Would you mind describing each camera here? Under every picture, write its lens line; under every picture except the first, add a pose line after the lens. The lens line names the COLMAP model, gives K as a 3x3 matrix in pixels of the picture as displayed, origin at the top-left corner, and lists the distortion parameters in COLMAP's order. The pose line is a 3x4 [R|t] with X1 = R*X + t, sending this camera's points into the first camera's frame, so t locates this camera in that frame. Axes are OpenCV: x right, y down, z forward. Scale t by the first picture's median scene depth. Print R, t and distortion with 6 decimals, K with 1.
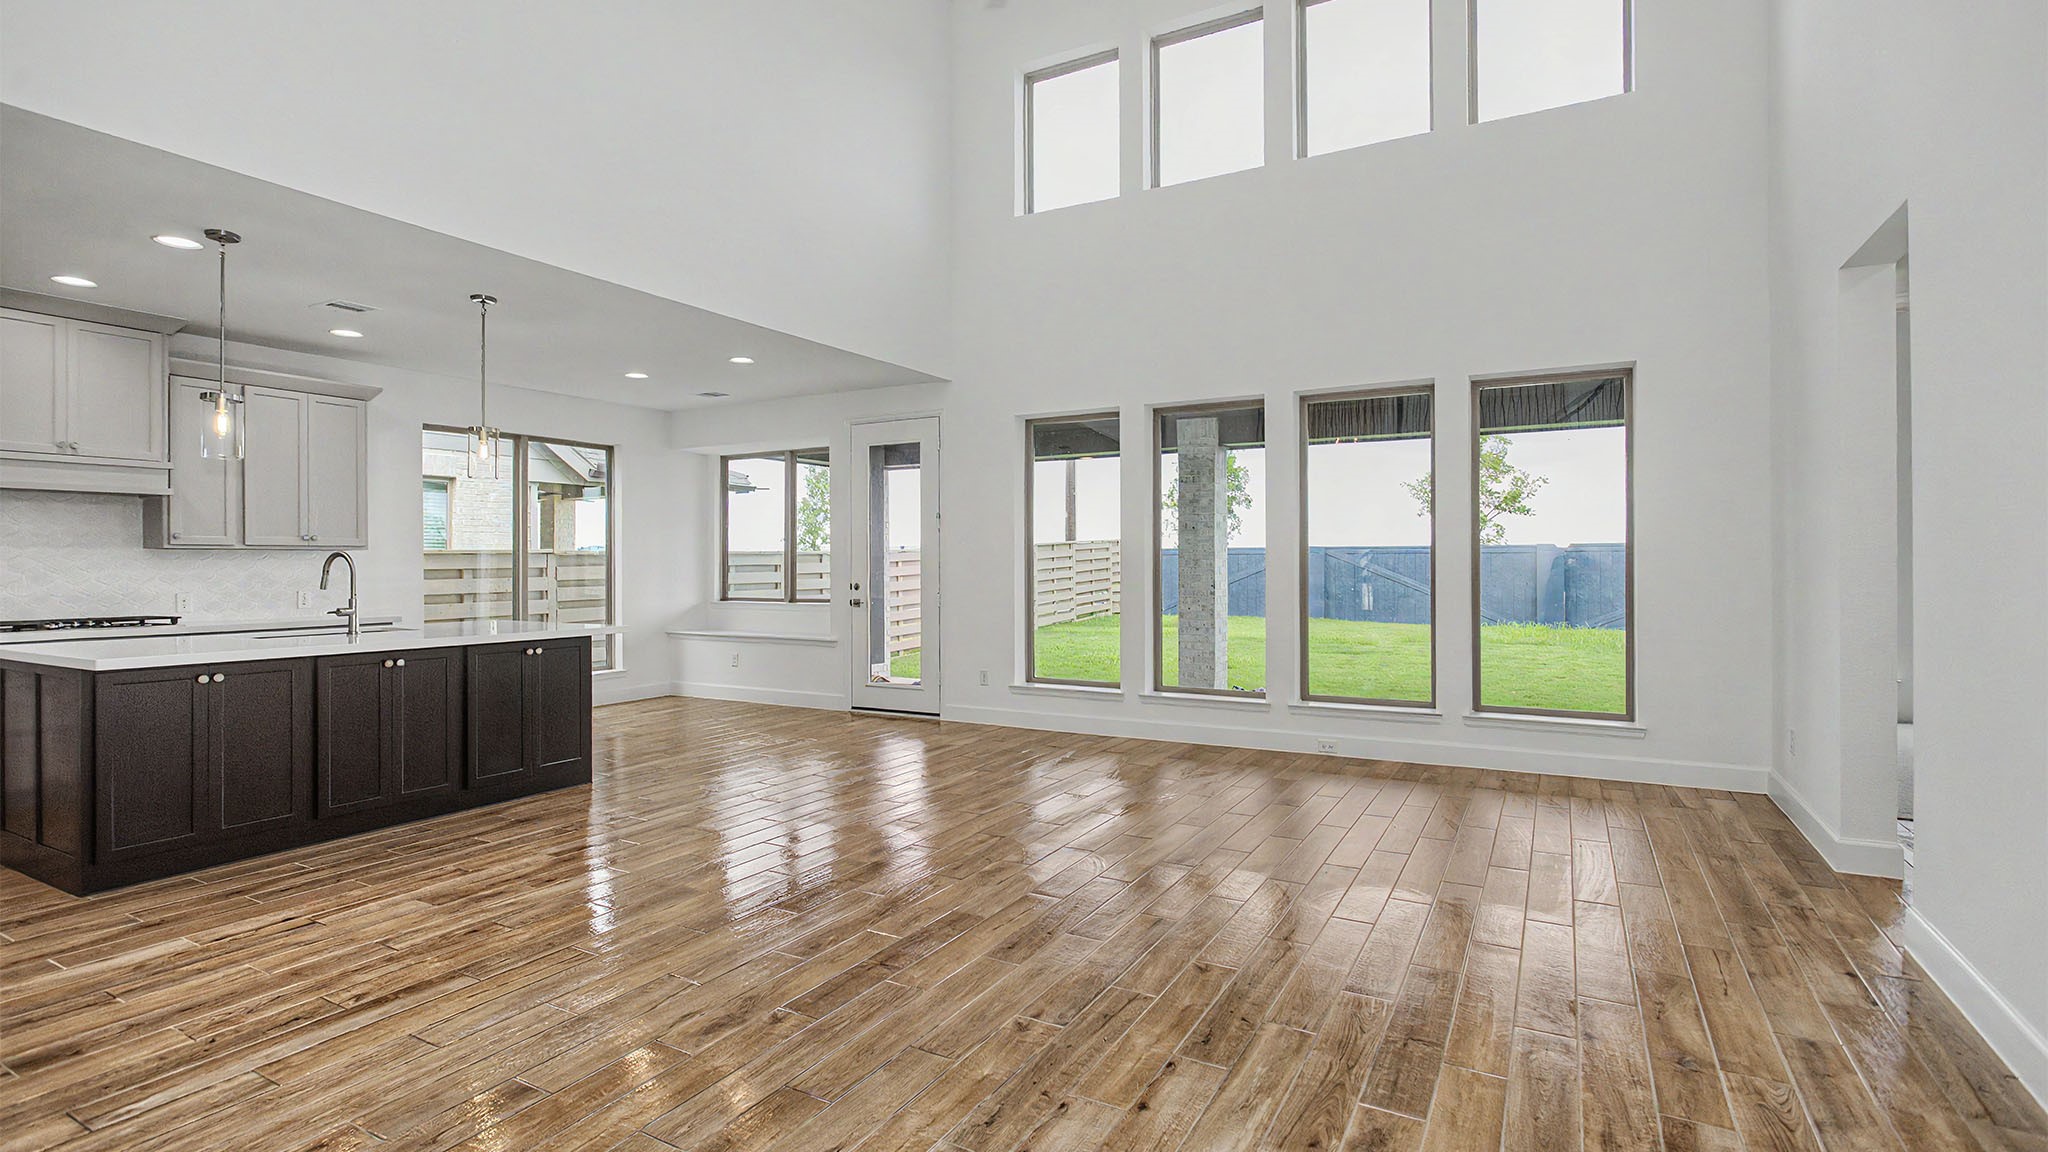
lens RADIAL K [[979.7, 0, 1025.8], [0, 979.7, 570.0], [0, 0, 1]] dist [-0.010257, 0.000394]
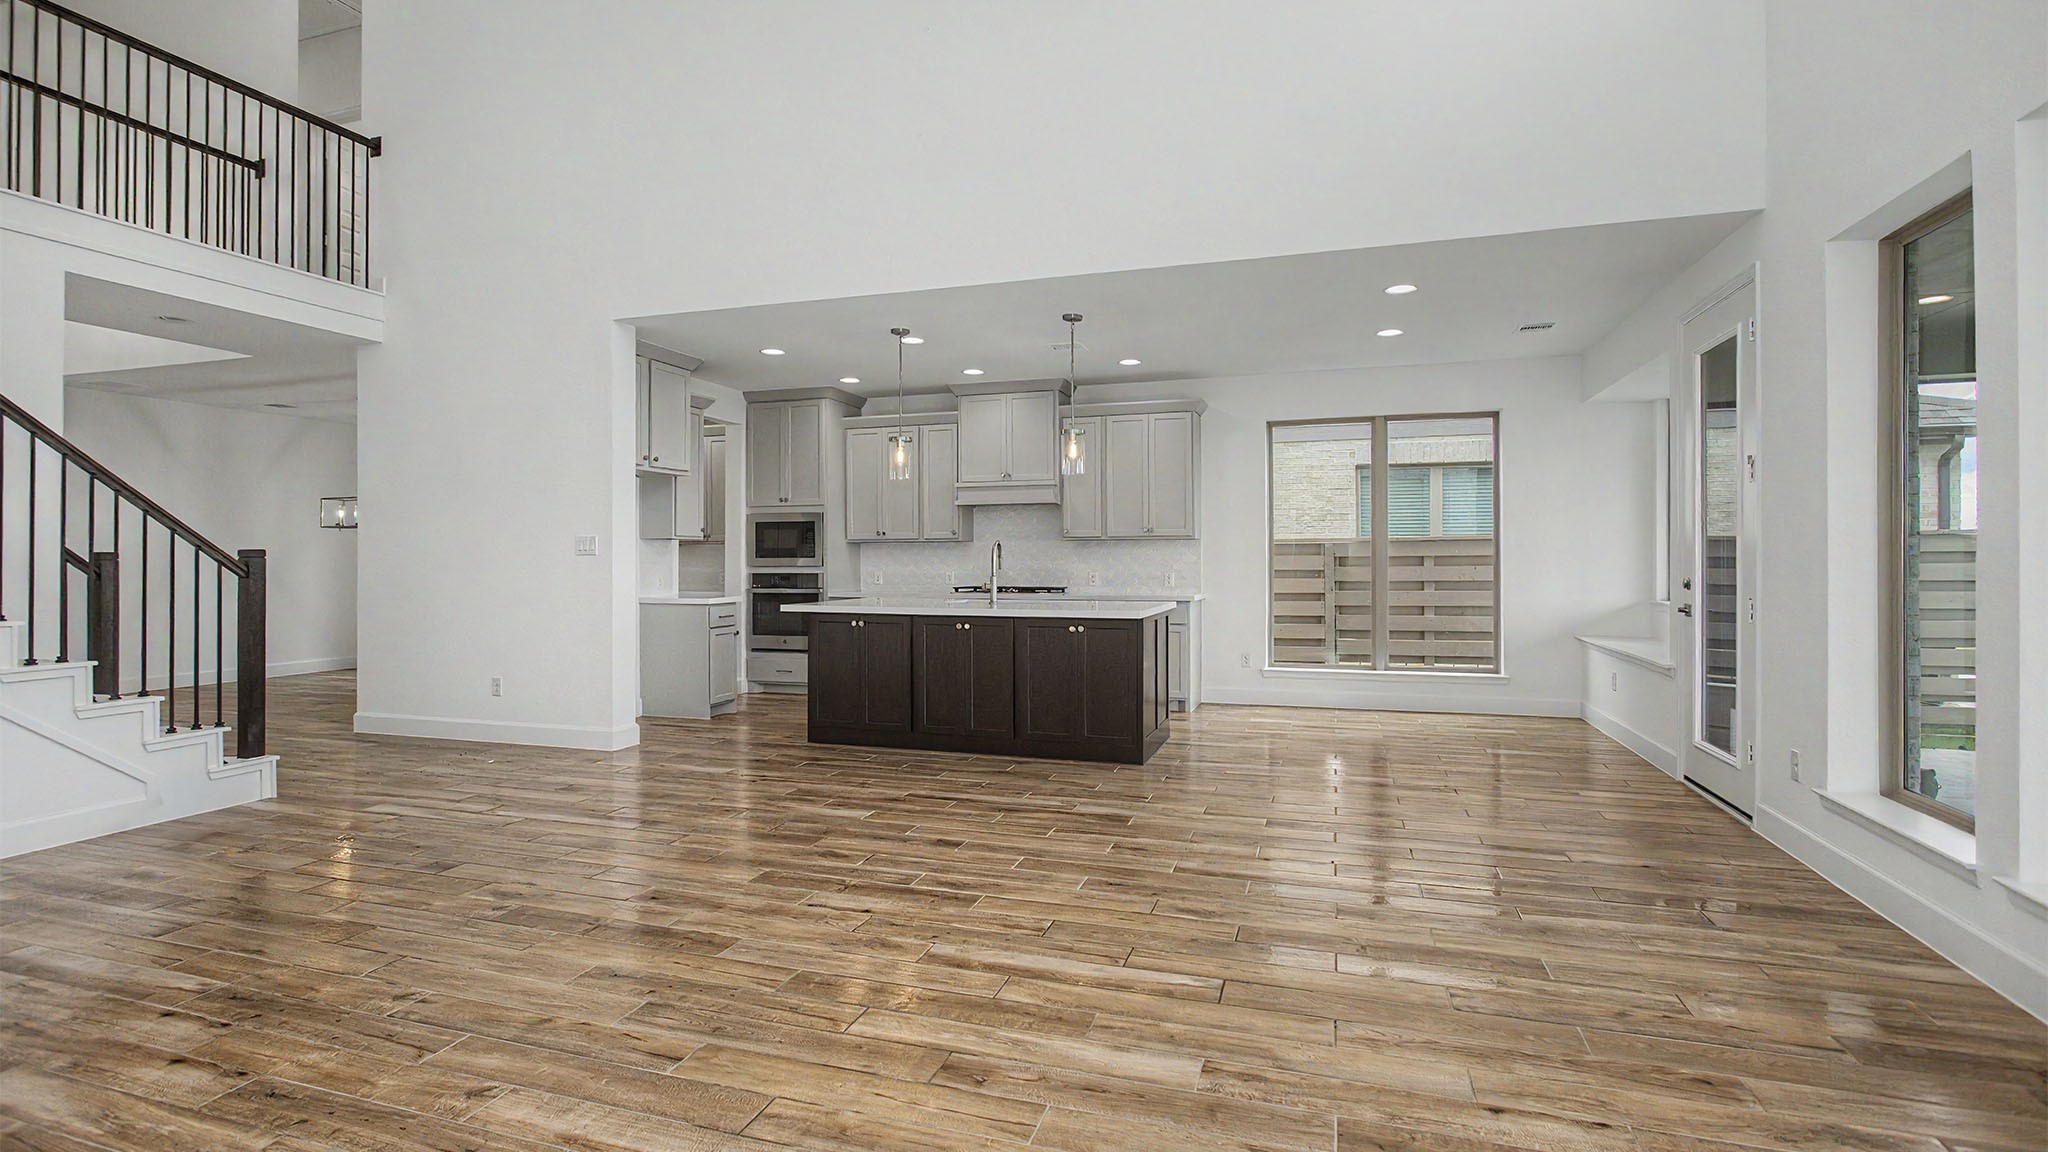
lens RADIAL K [[979.7, 0, 1023.5], [0, 979.7, 558.2], [0, 0, 1]] dist [-0.010257, 0.000394]
pose [[0.179774, 0.002031, -0.983706, 0.730780], [-0.005845, 0.999982, 0.000997, 0.004497], [0.983691, 0.005571, 0.179782, 0.957426]]
